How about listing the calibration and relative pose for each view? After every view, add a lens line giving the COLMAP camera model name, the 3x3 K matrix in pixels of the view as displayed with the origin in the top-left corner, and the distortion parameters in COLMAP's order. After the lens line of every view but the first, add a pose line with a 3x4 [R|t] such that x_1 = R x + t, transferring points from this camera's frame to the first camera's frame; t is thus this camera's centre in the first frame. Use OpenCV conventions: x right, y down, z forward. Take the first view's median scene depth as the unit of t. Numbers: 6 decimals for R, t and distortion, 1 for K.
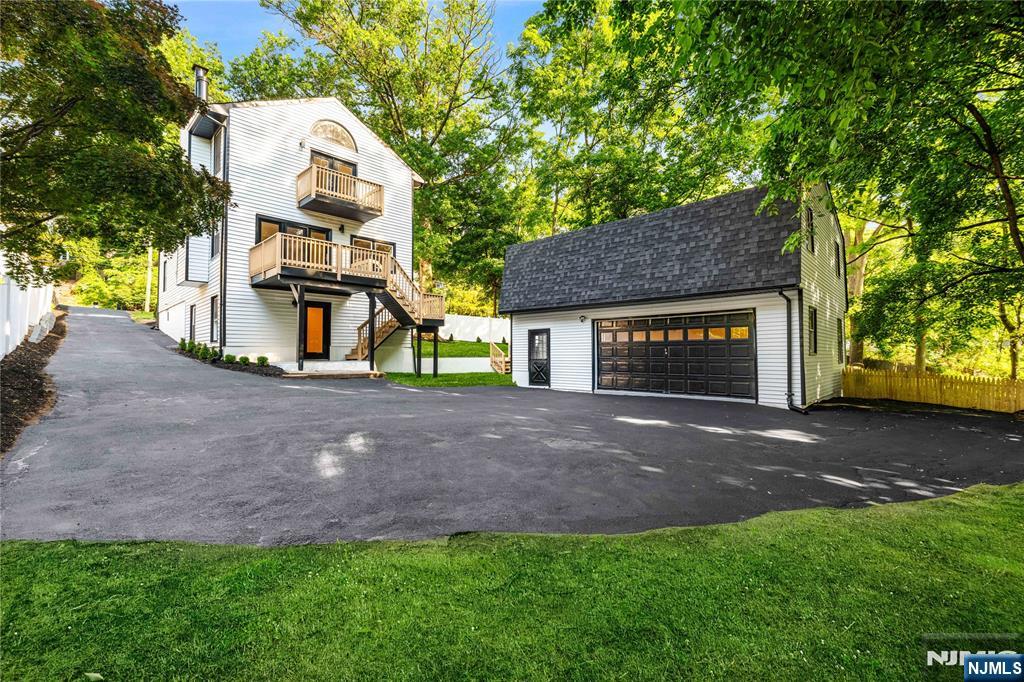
lens RADIAL K [[440.7, 0, 509.4], [0, 440.7, 340.4], [0, 0, 1]] dist [-0.000524, 0.000272]
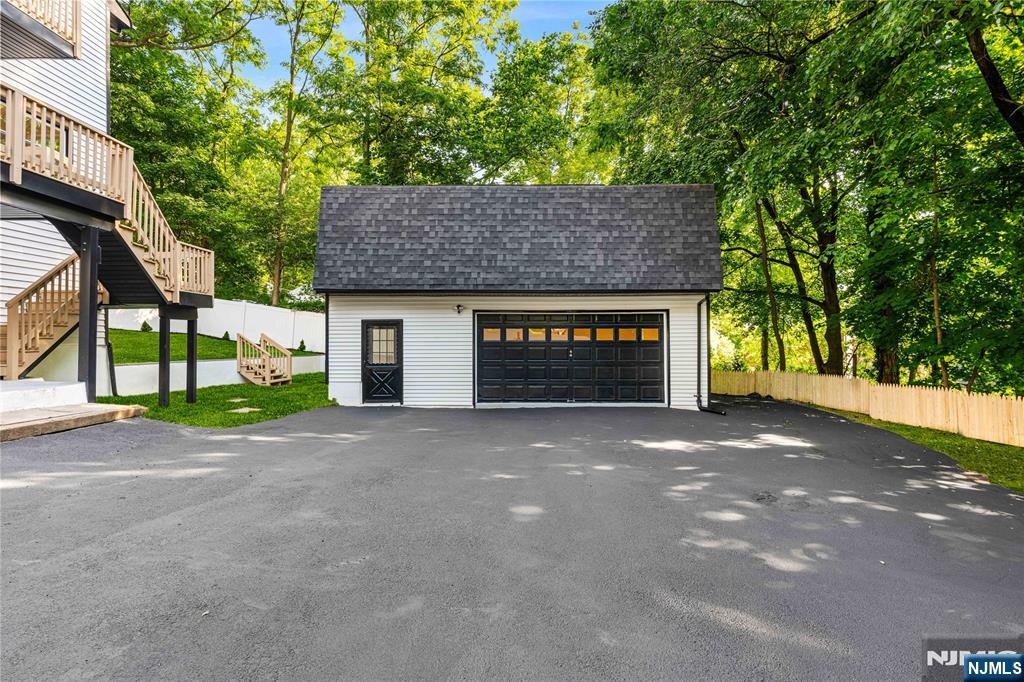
lens RADIAL K [[497.5, 0, 515.0], [0, 497.5, 340.6], [0, 0, 1]] dist [0.002143, 0.001732]
pose [[0.724589, 0.007191, 0.689144, -0.386334], [-0.023103, 0.999637, 0.013860, -0.010494], [-0.688794, -0.025965, 0.724492, 0.369692]]
